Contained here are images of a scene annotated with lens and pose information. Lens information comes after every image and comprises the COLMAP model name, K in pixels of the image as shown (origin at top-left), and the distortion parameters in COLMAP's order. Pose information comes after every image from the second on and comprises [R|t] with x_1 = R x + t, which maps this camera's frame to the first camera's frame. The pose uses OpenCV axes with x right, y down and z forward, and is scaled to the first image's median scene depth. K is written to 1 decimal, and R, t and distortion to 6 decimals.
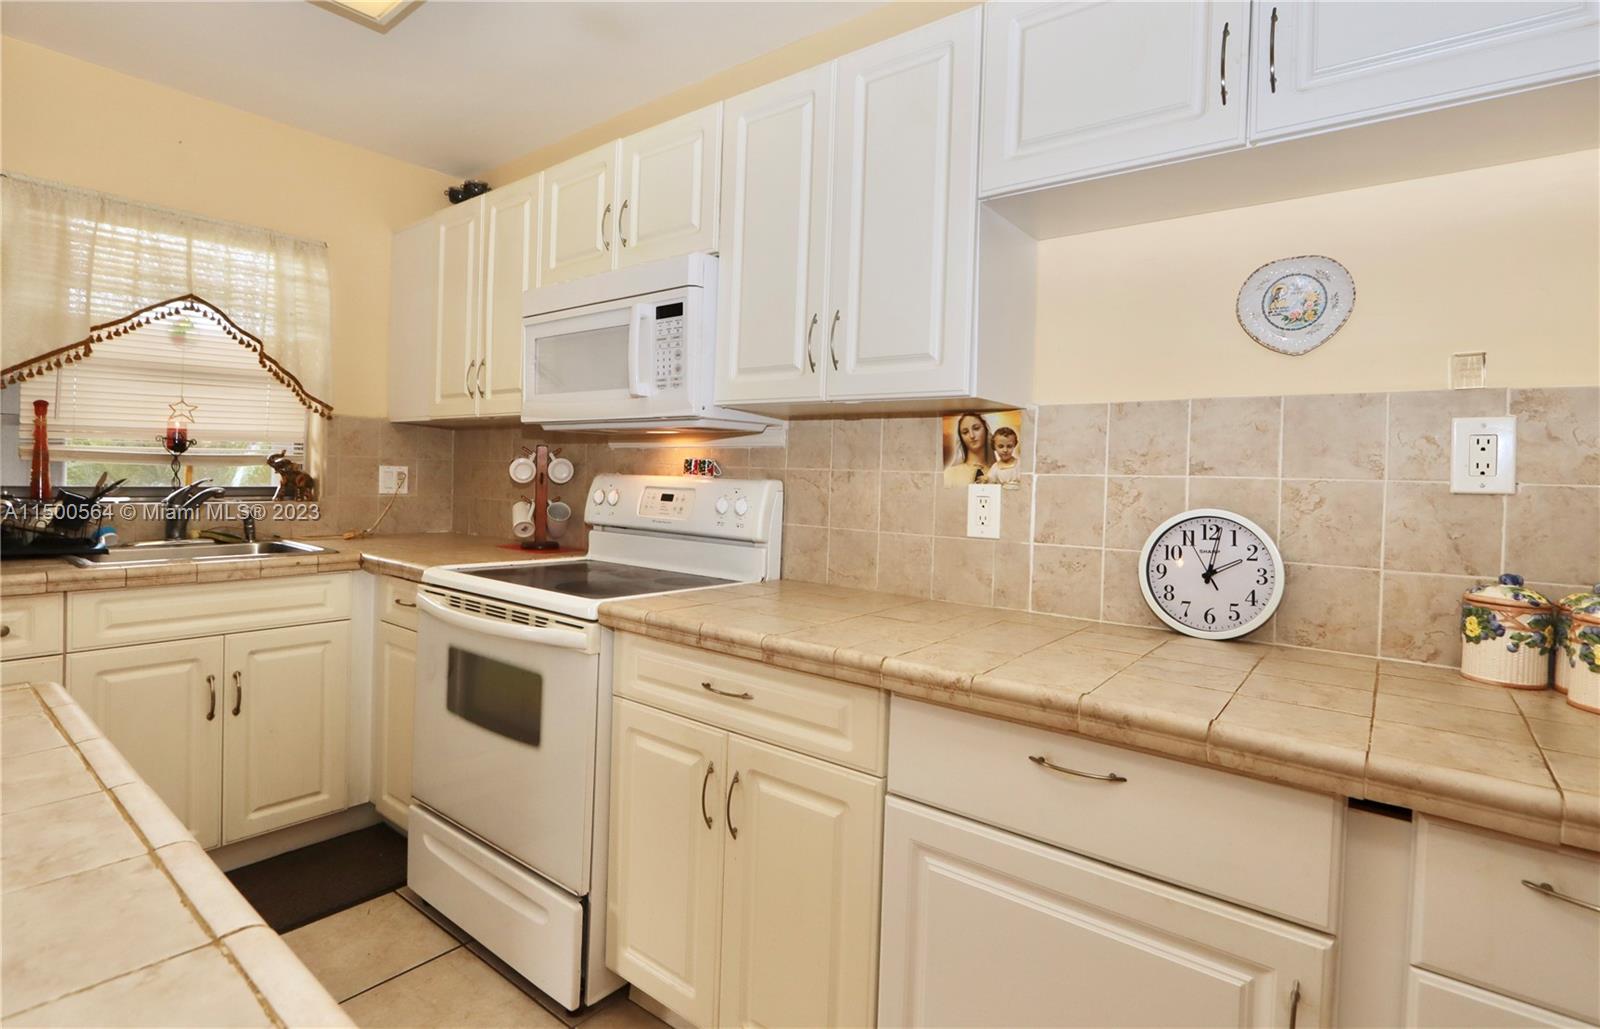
lens RADIAL K [[777.4, 0, 772.4], [0, 777.4, 483.5], [0, 0, 1]] dist [-0.013769, -0.000692]
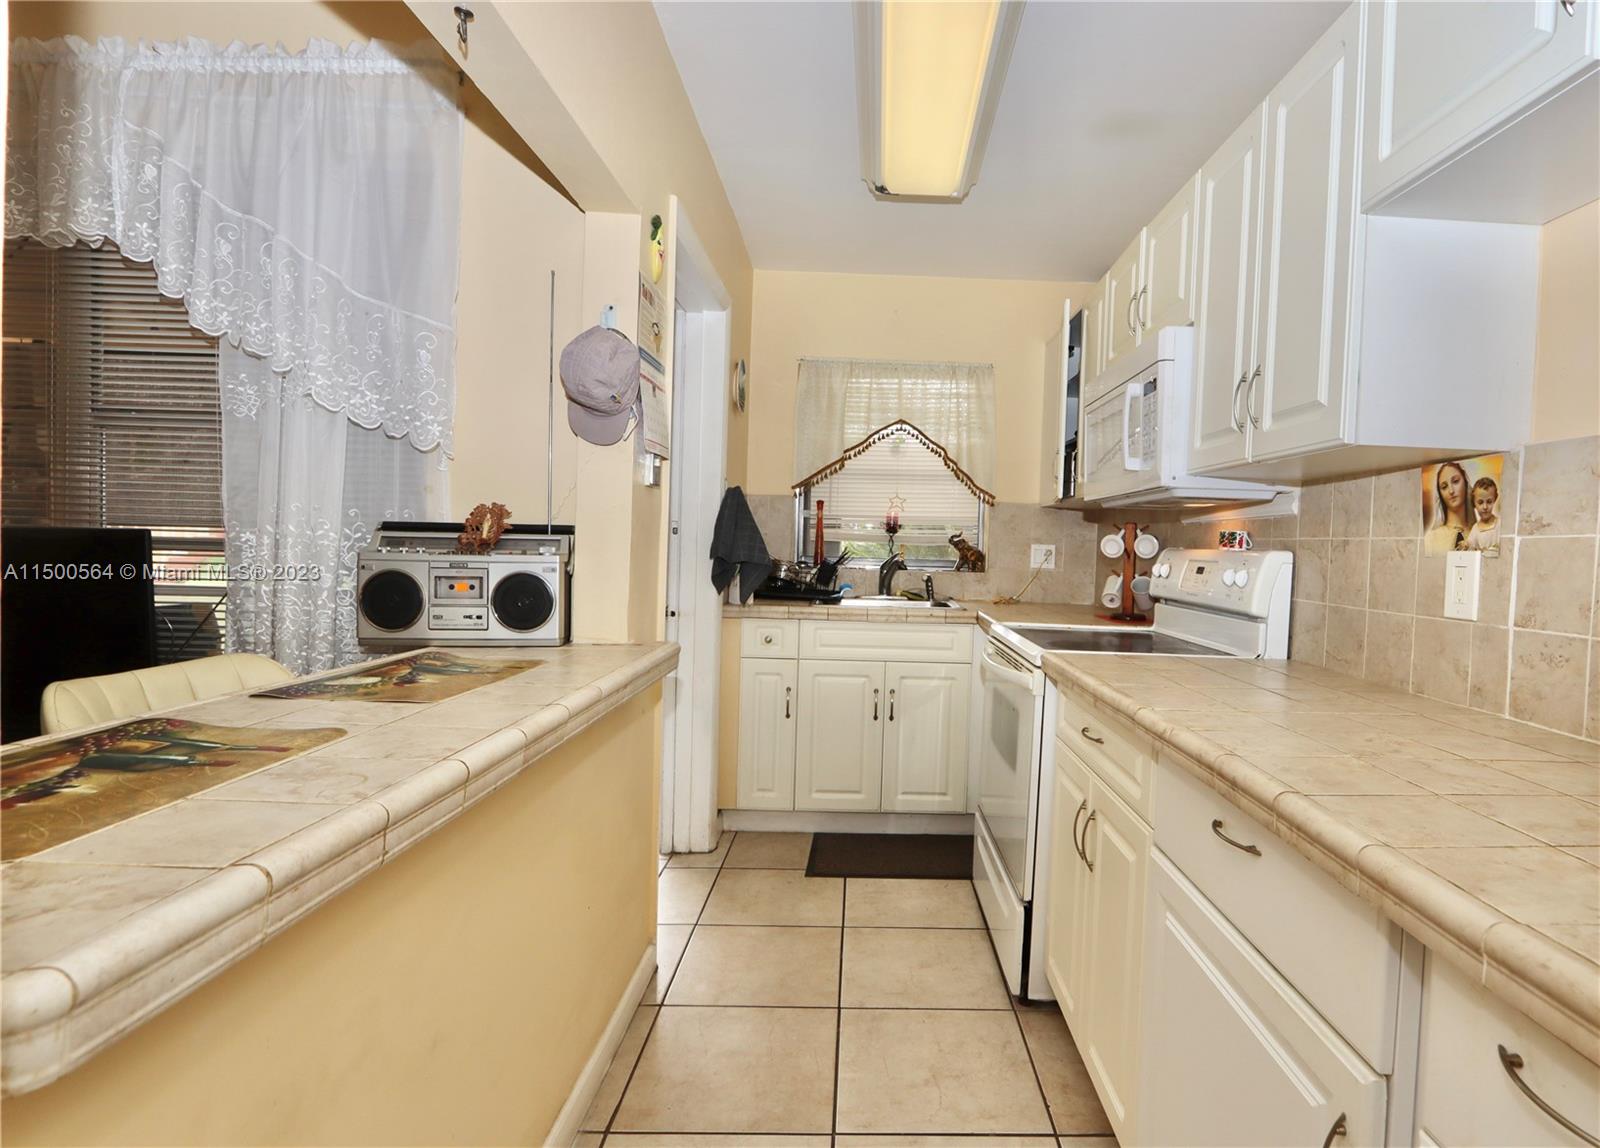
lens RADIAL K [[823.9, 0, 893.1], [0, 823.9, 572.5], [0, 0, 1]] dist [-0.001031, 0.000183]
pose [[0.666900, 0.019904, -0.744882, 0.369575], [-0.022819, 0.999720, 0.006283, 0.022082], [0.744798, 0.012807, 0.667167, 0.007114]]
